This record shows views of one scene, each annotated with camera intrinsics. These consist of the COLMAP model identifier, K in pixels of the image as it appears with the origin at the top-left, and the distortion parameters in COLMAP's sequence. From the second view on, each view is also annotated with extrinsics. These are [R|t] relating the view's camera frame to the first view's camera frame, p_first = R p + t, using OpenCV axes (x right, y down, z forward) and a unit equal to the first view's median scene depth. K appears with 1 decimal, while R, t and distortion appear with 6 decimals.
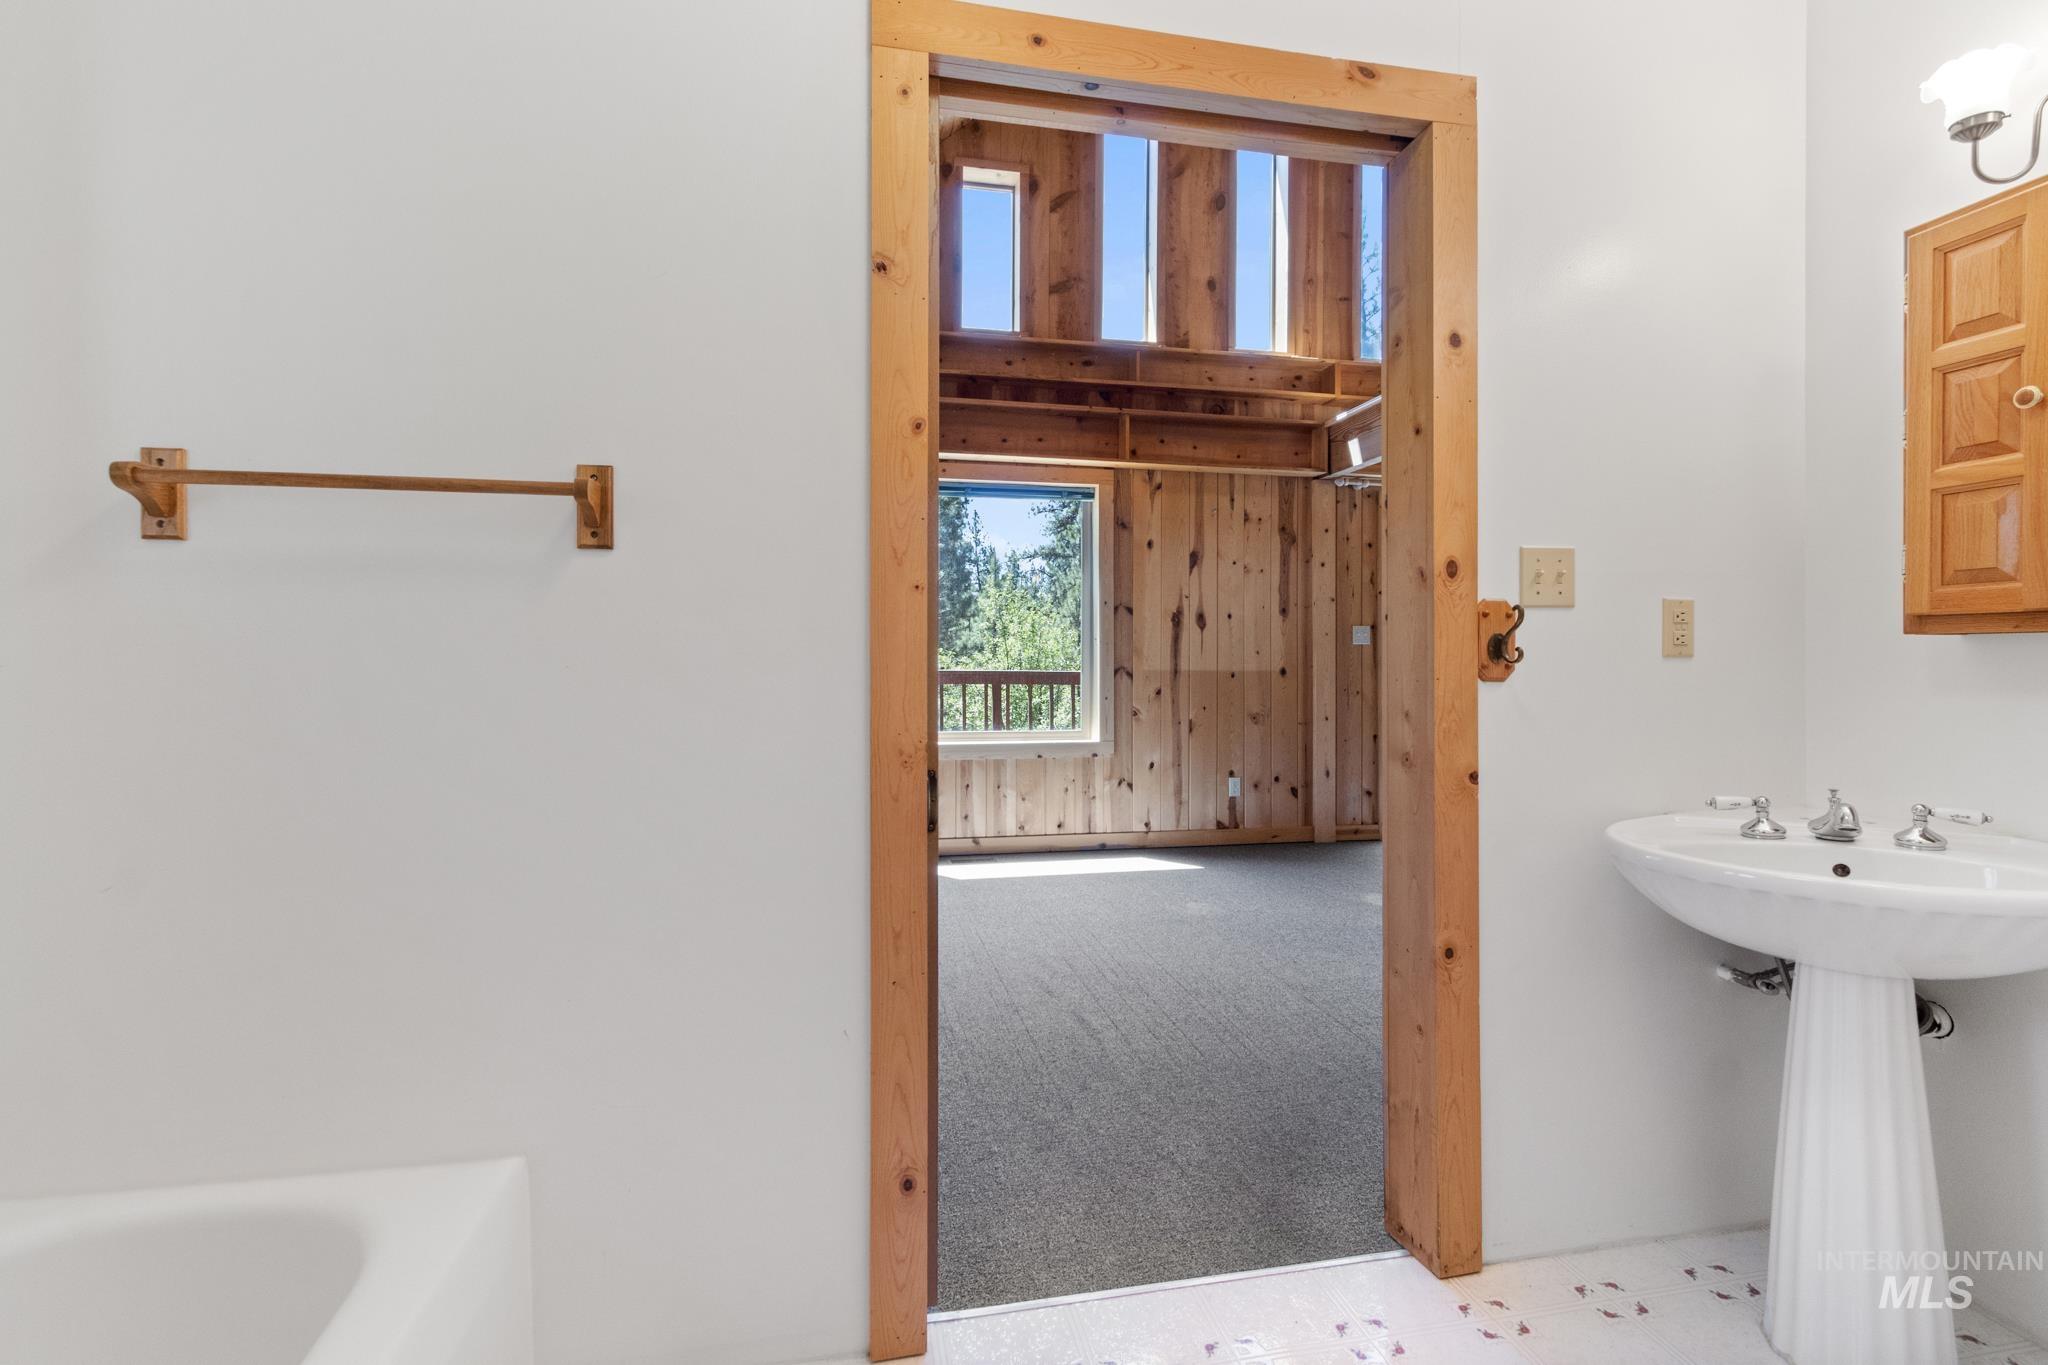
lens RADIAL K [[963.8, 0, 1026.4], [0, 963.8, 673.0], [0, 0, 1]] dist [0.008940, -0.003820]
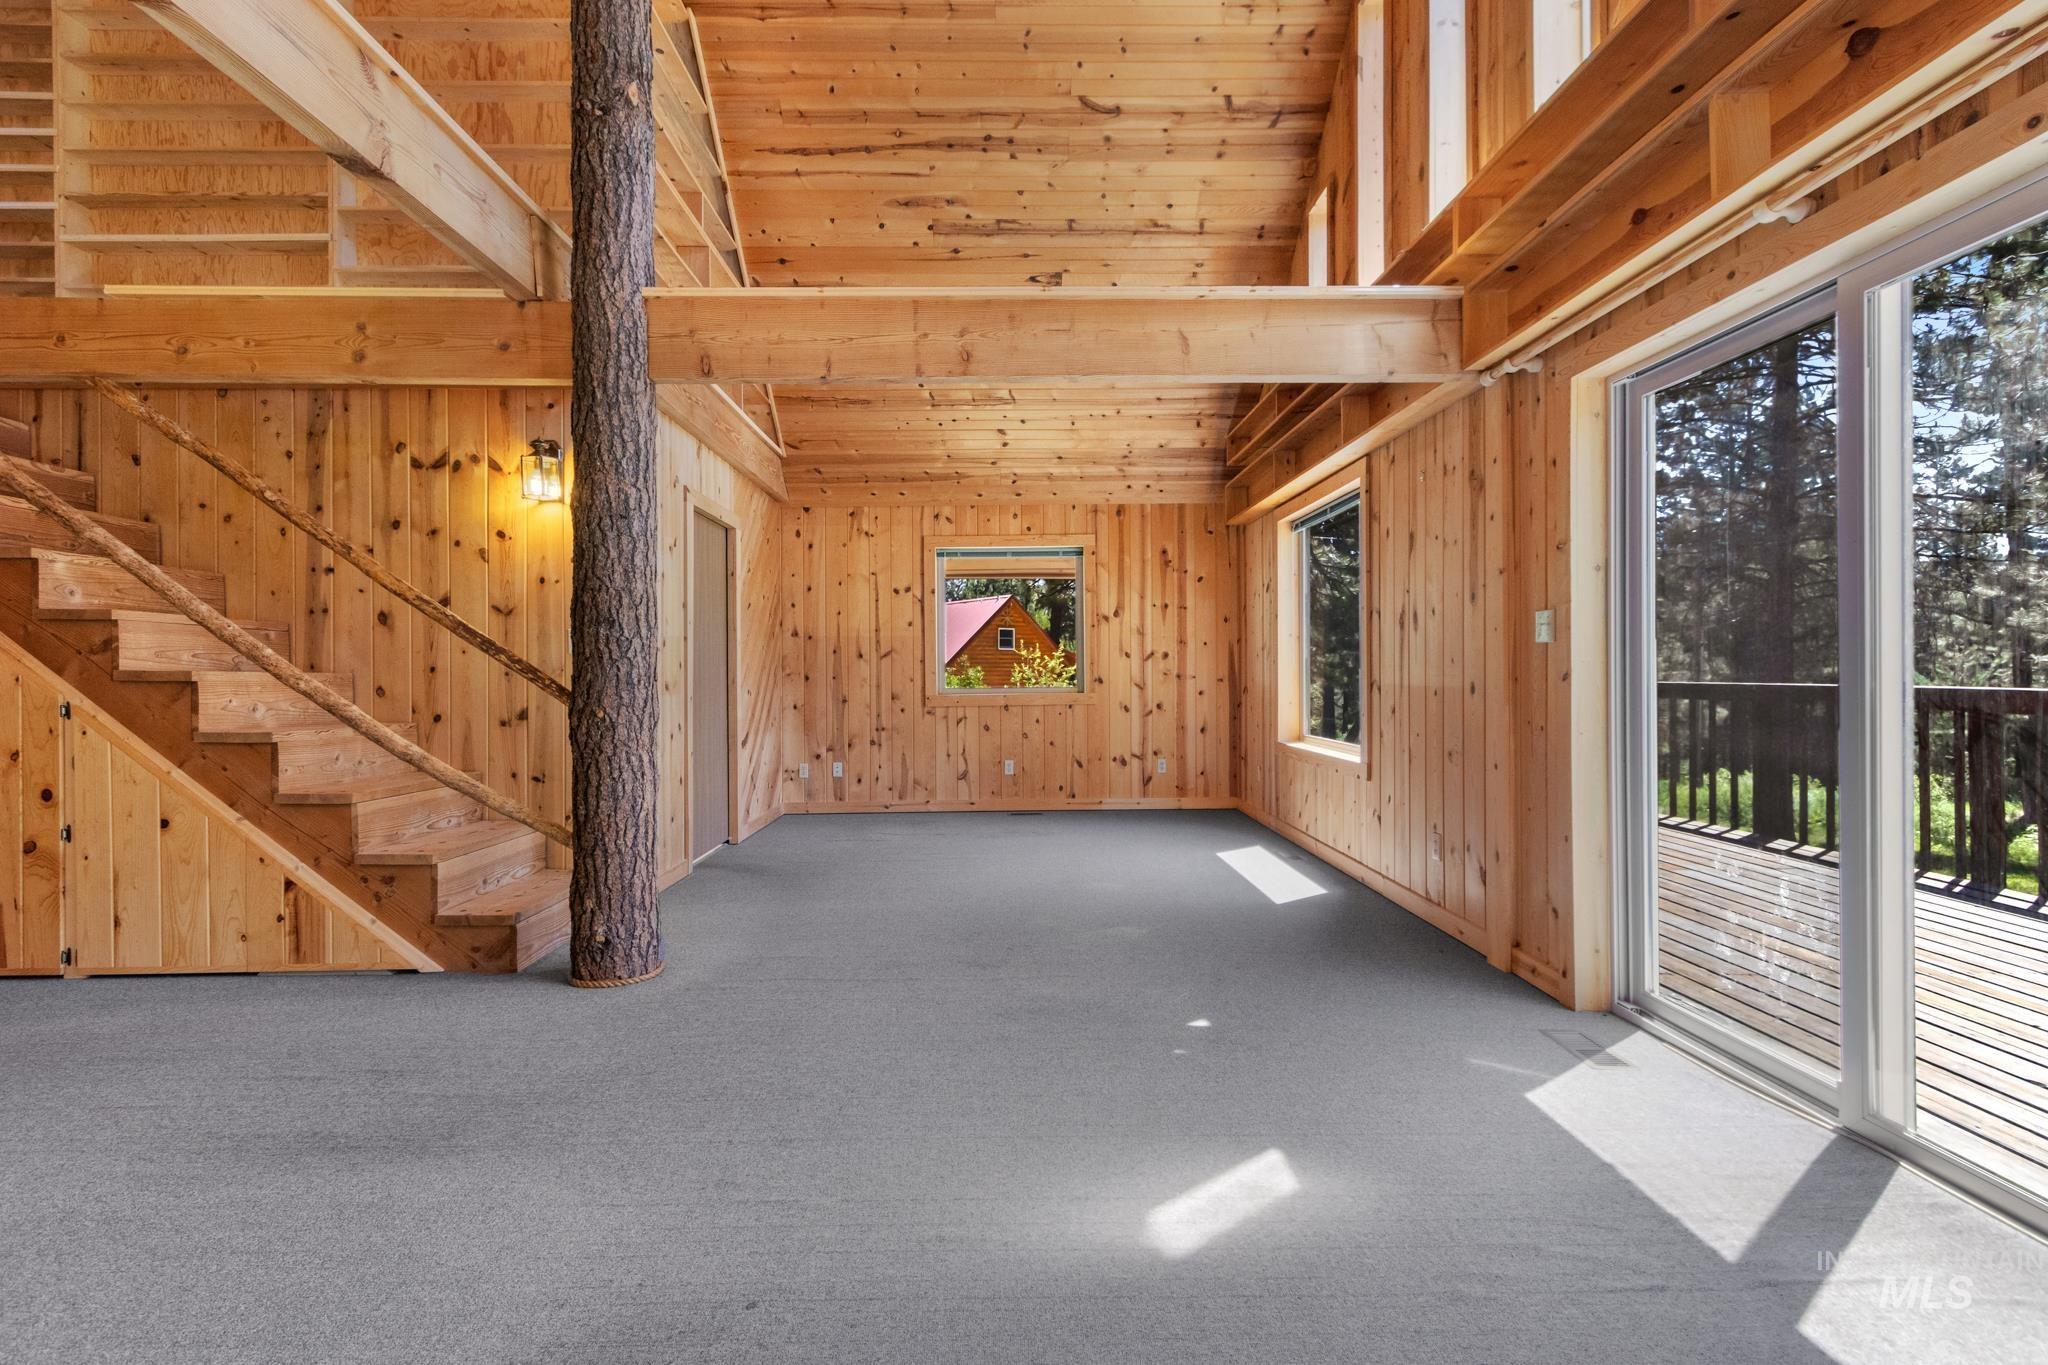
lens RADIAL K [[963.8, 0, 998.0], [0, 963.8, 678.2], [0, 0, 1]] dist [0.008940, -0.003820]
pose [[-0.210319, 0.006239, -0.977613, 0.994892], [0.002043, 0.999980, 0.005942, -0.013520], [0.977631, -0.000748, -0.210328, 0.832032]]
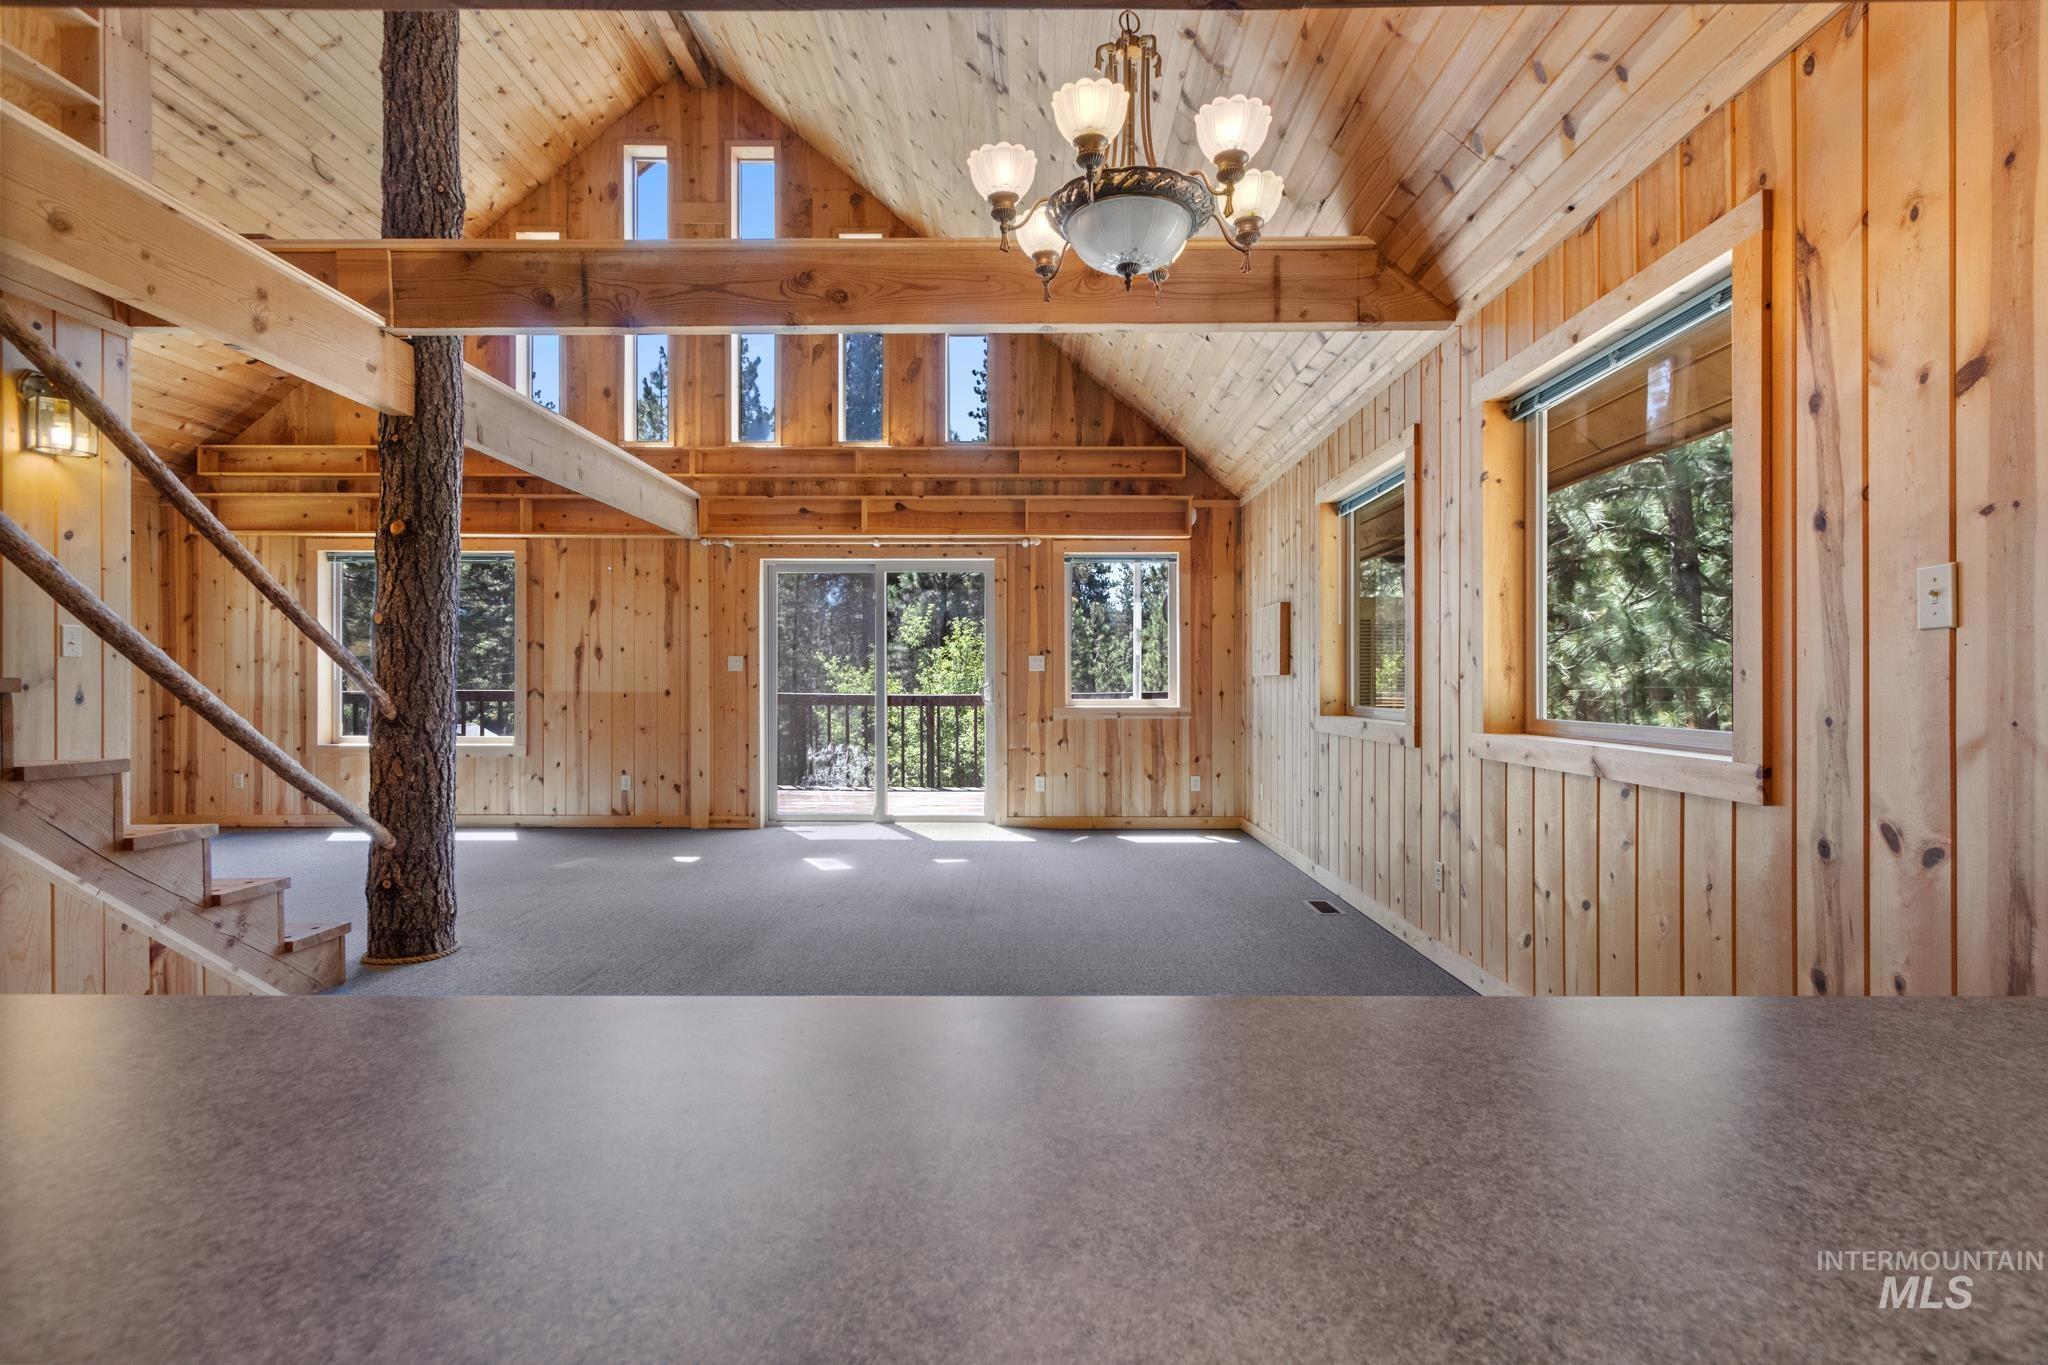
lens RADIAL K [[963.8, 0, 1040.4], [0, 963.8, 679.8], [0, 0, 1]] dist [0.008940, -0.003820]
pose [[0.976826, 0.000248, -0.214034, 1.028515], [-0.001350, 0.999987, -0.005002, -0.012982], [0.214030, 0.005175, 0.976813, -0.133838]]
